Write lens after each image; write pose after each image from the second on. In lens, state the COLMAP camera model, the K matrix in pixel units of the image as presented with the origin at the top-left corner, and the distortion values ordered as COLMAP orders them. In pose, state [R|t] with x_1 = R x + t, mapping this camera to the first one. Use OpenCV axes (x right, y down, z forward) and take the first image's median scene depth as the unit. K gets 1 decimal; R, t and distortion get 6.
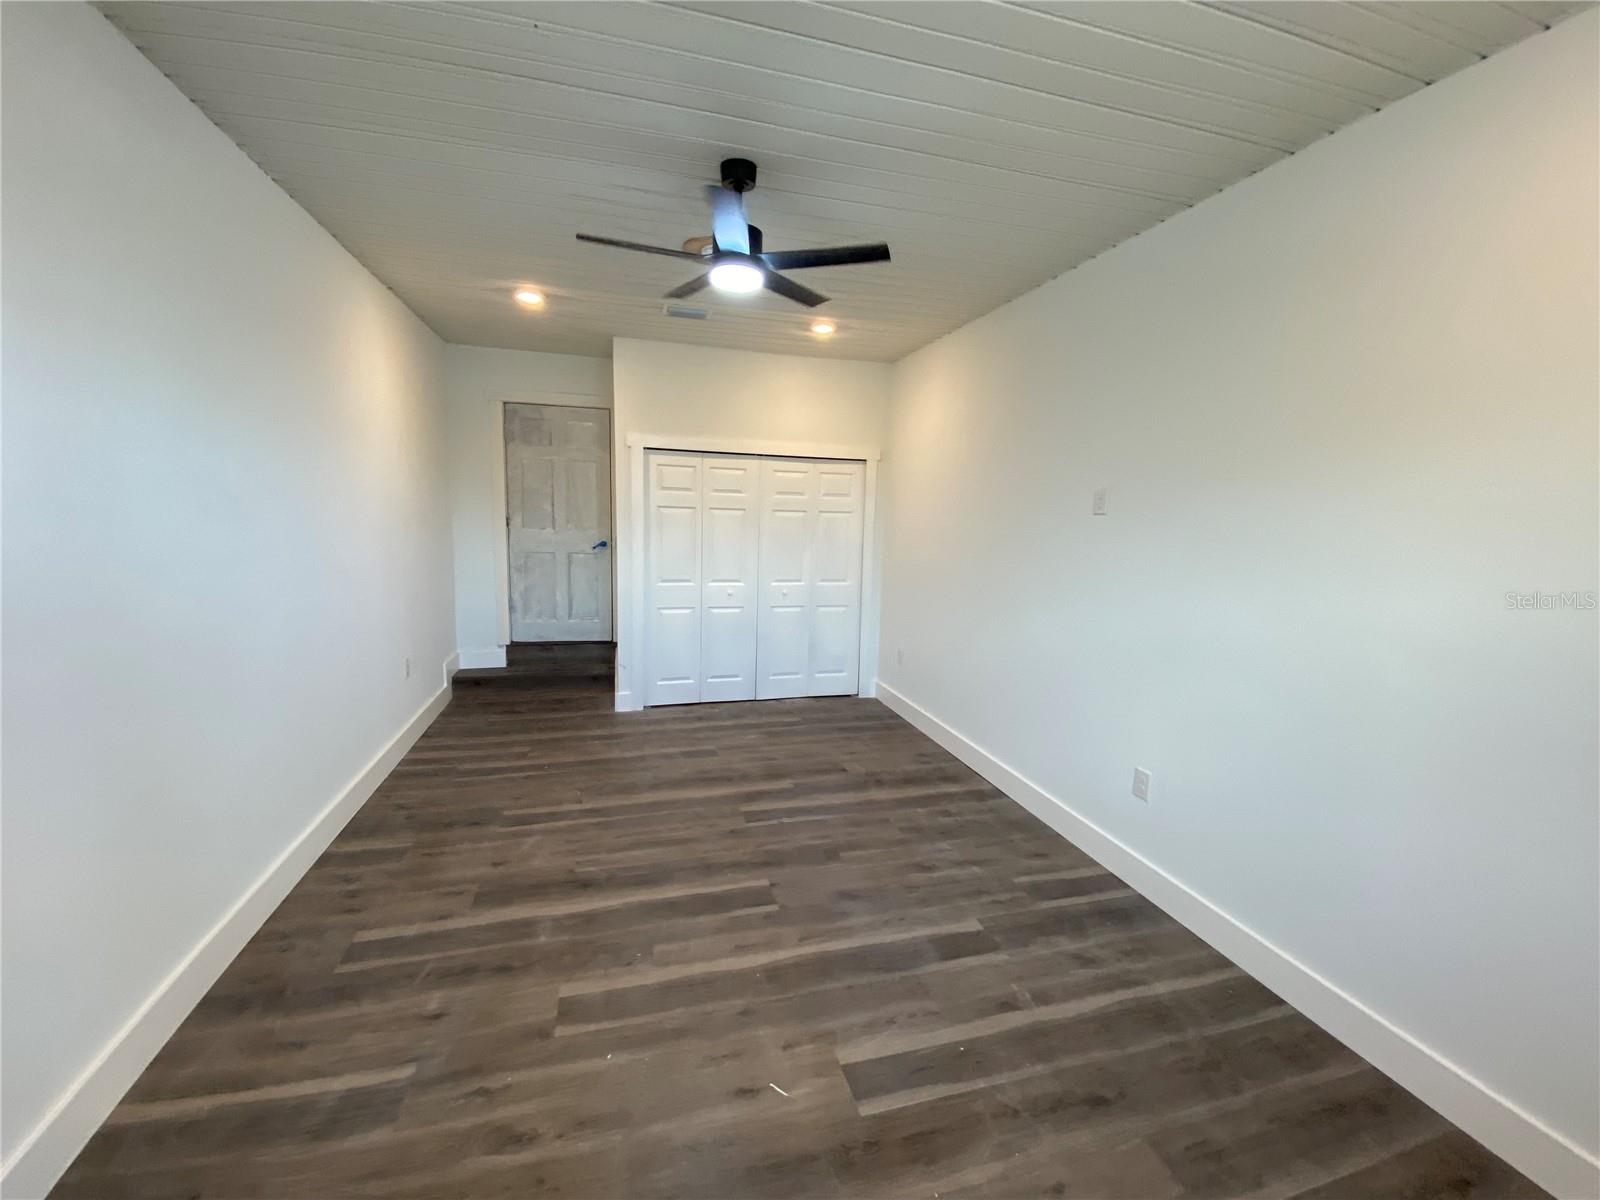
lens RADIAL K [[653.9, 0, 802.4], [0, 653.9, 600.4], [0, 0, 1]] dist [-0.000813, -0.007954]
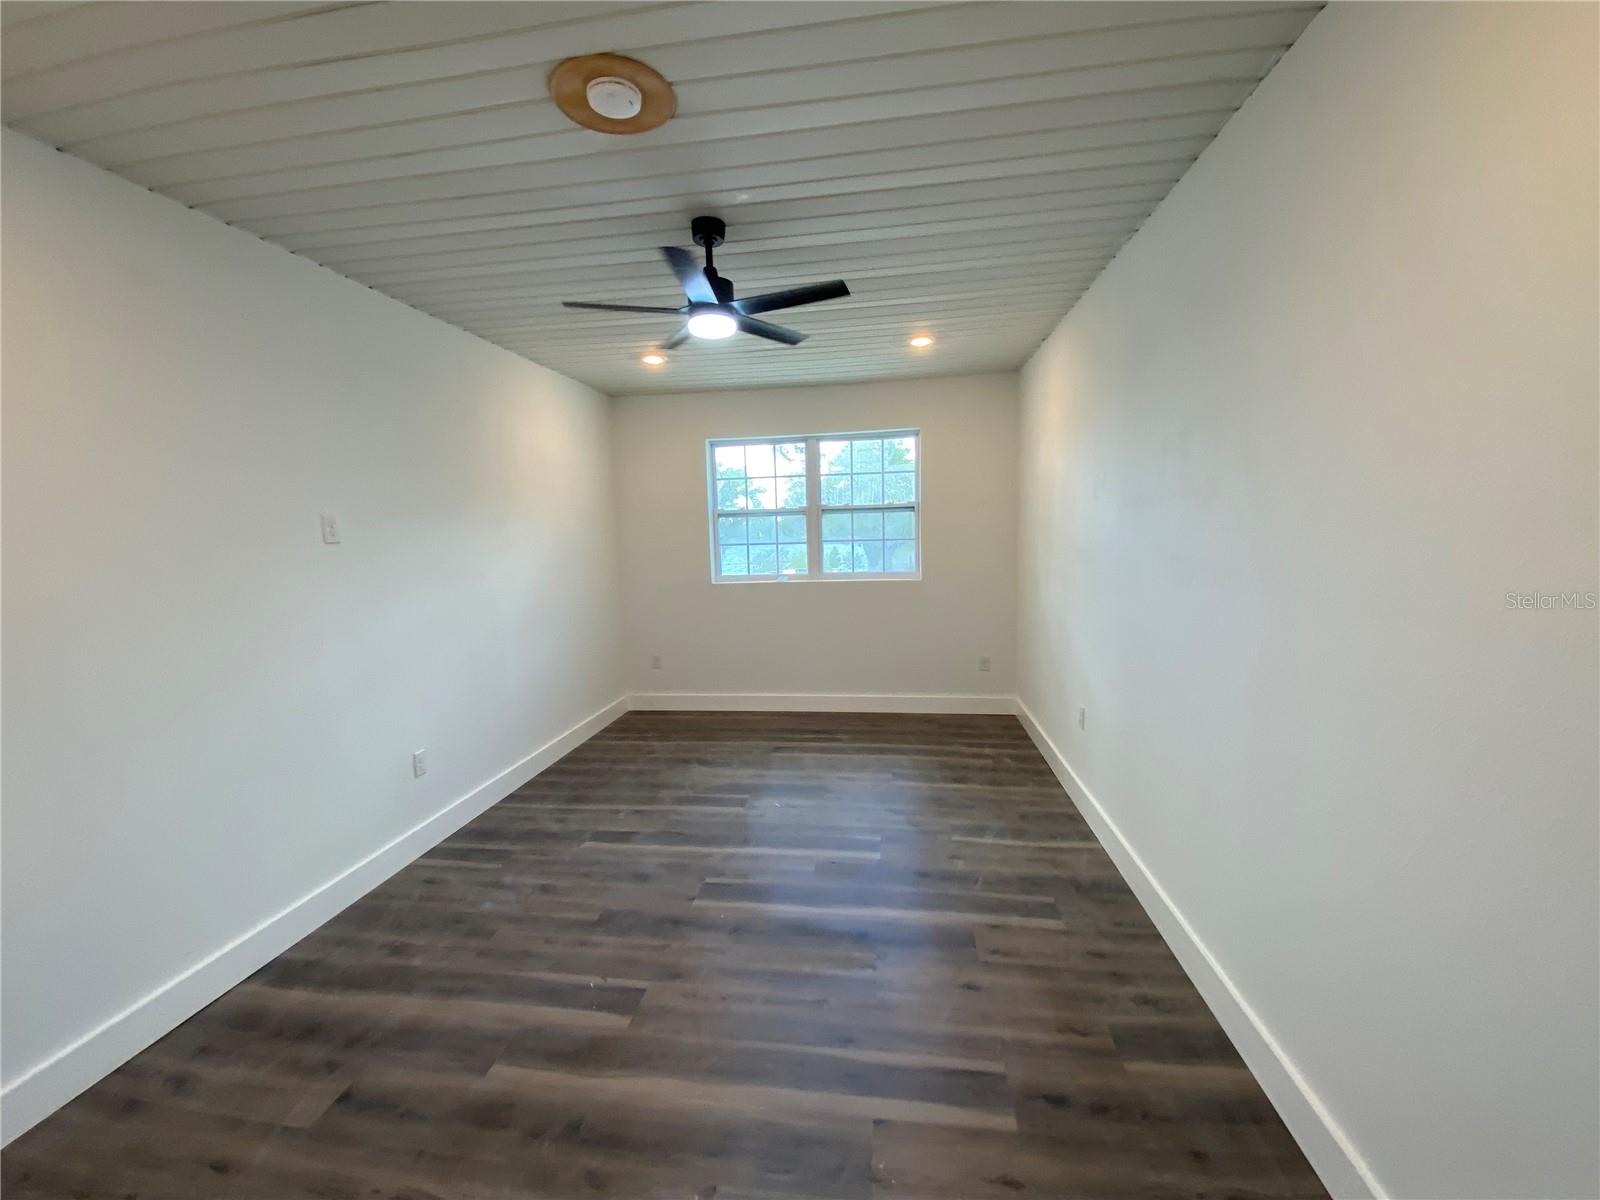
lens RADIAL K [[653.9, 0, 801.4], [0, 653.9, 600.2], [0, 0, 1]] dist [-0.000813, -0.007954]
pose [[-0.918672, -0.045477, 0.392395, -0.575211], [0.055273, 0.968780, 0.241681, -0.256865], [-0.391136, 0.243715, -0.887477, 1.693453]]
